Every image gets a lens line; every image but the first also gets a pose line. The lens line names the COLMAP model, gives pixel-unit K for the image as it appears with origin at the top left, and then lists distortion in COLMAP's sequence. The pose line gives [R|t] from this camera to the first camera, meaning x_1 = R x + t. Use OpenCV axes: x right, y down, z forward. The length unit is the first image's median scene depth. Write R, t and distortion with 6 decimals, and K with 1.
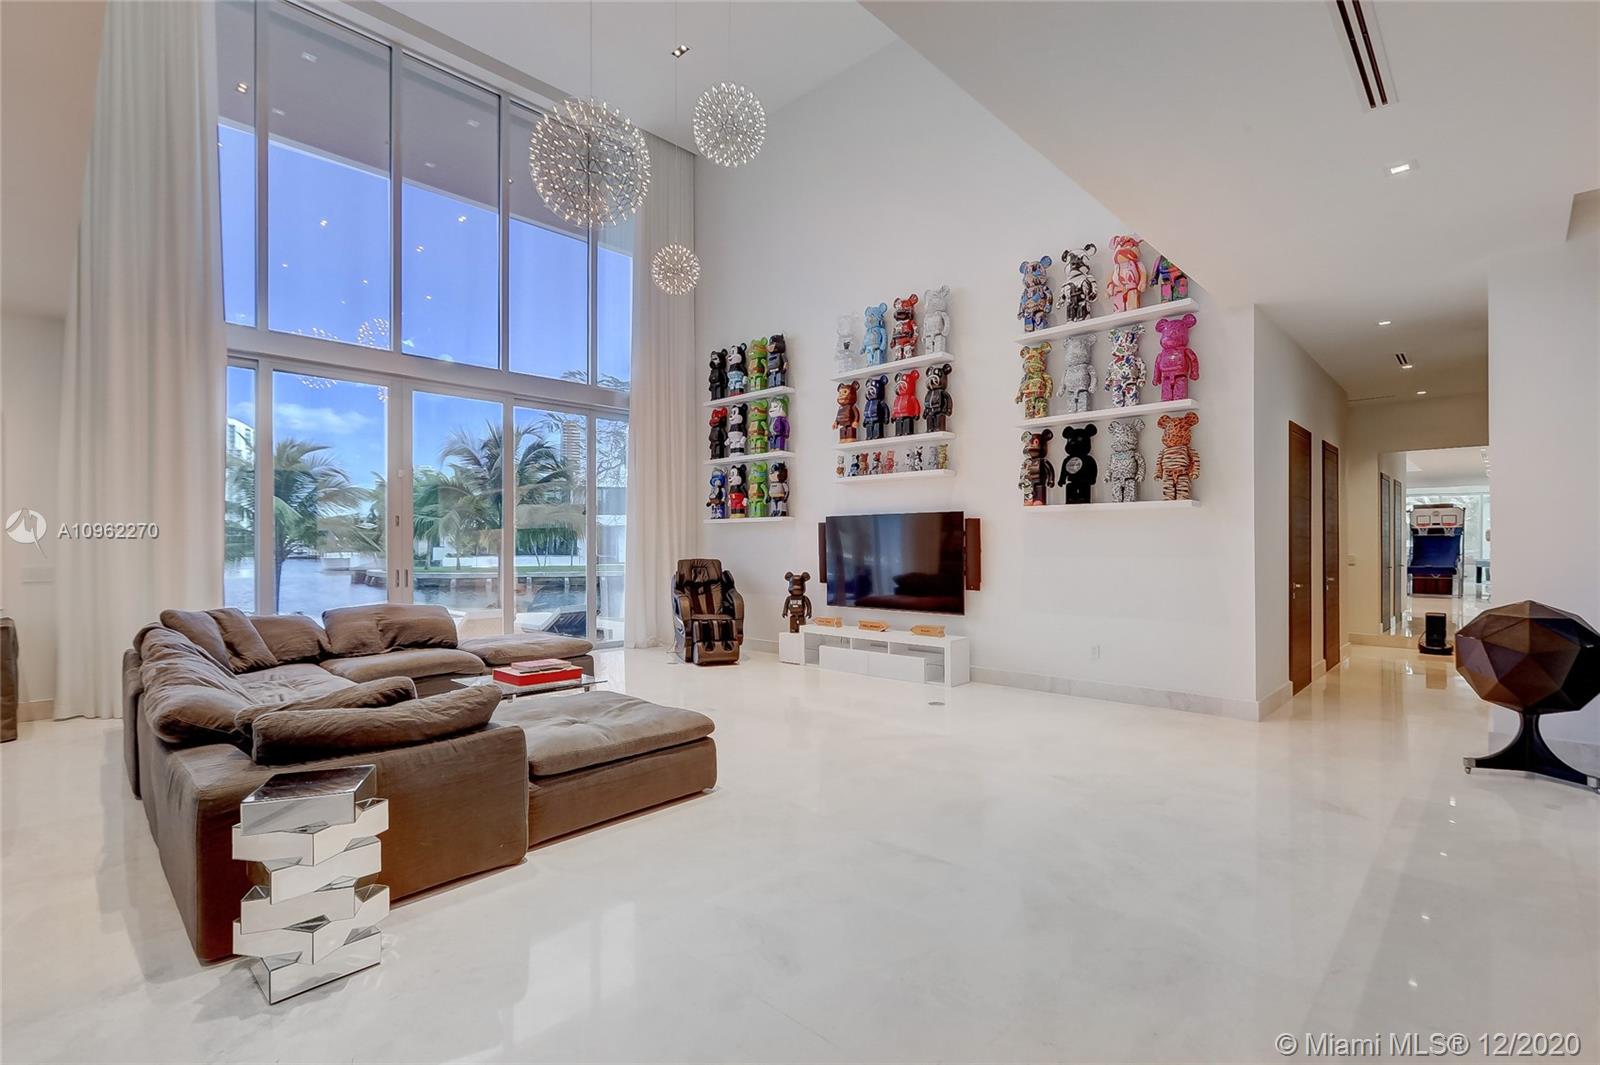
lens RADIAL K [[731.6, 0, 797.4], [0, 731.6, 542.5], [0, 0, 1]] dist [0.000903, 0.002937]
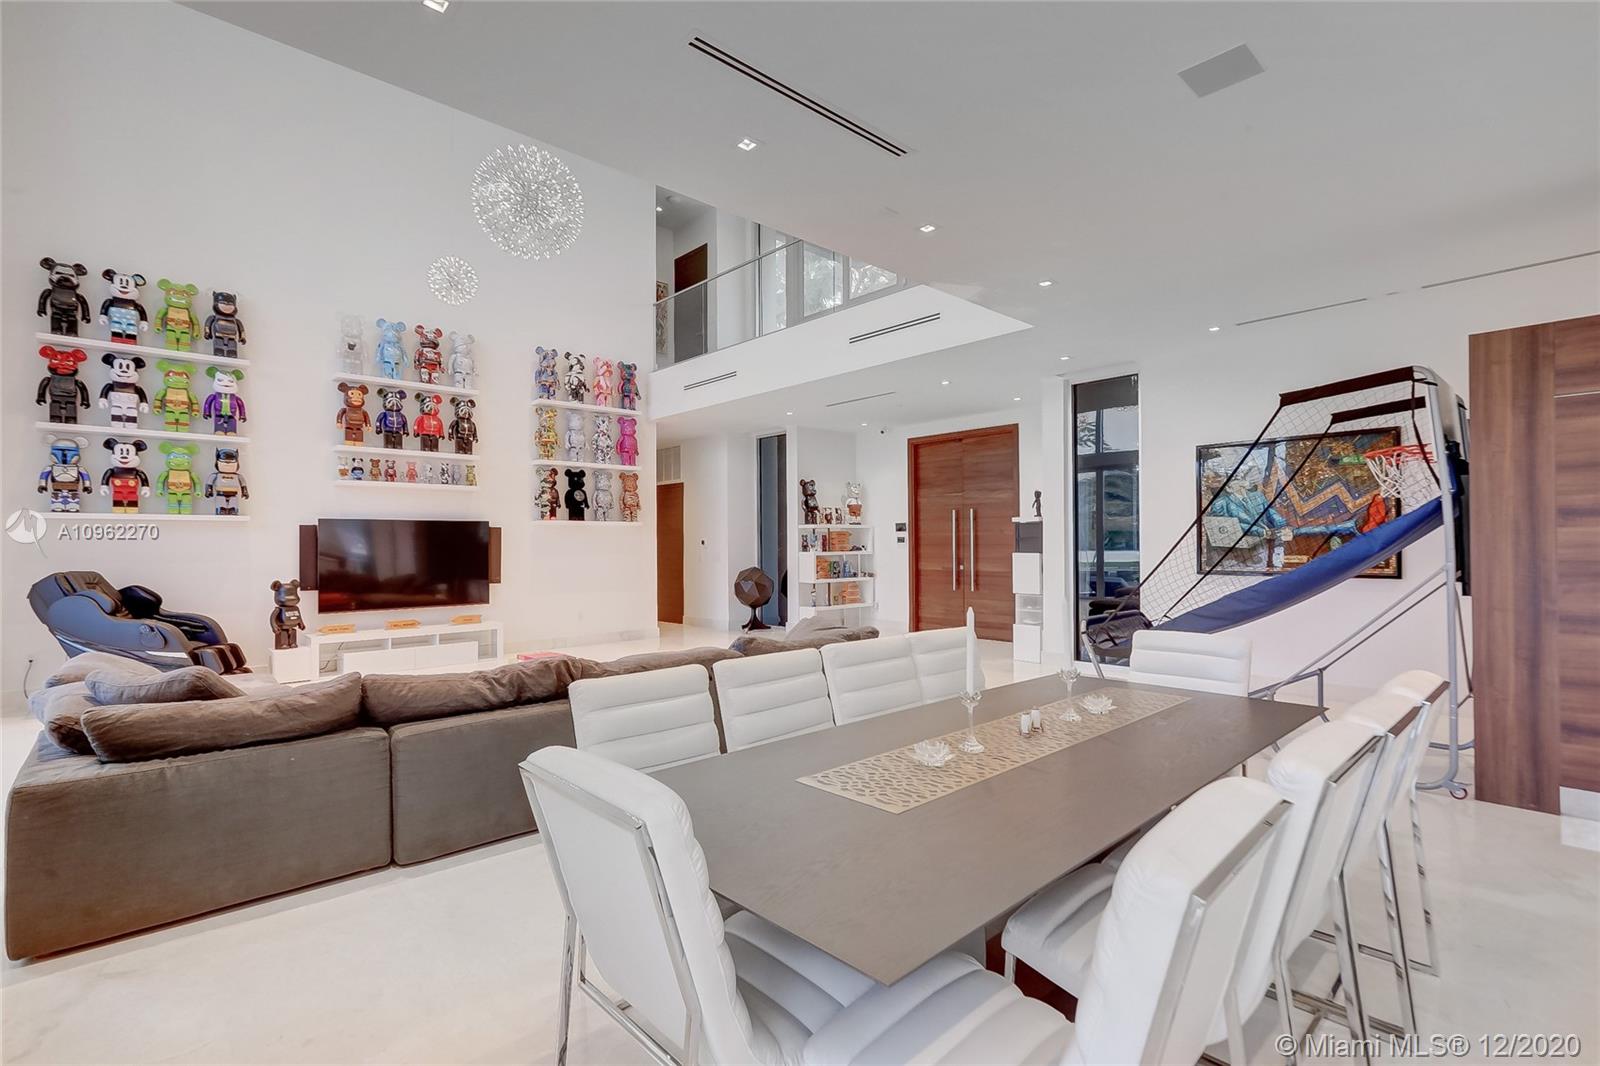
lens RADIAL K [[731.6, 0, 827.7], [0, 731.6, 543.5], [0, 0, 1]] dist [0.000903, 0.002937]
pose [[0.026699, 0.001498, 0.999642, -1.023791], [0.005990, 0.999981, -0.001659, 0.001675], [-0.999626, 0.006032, 0.026690, 0.383693]]
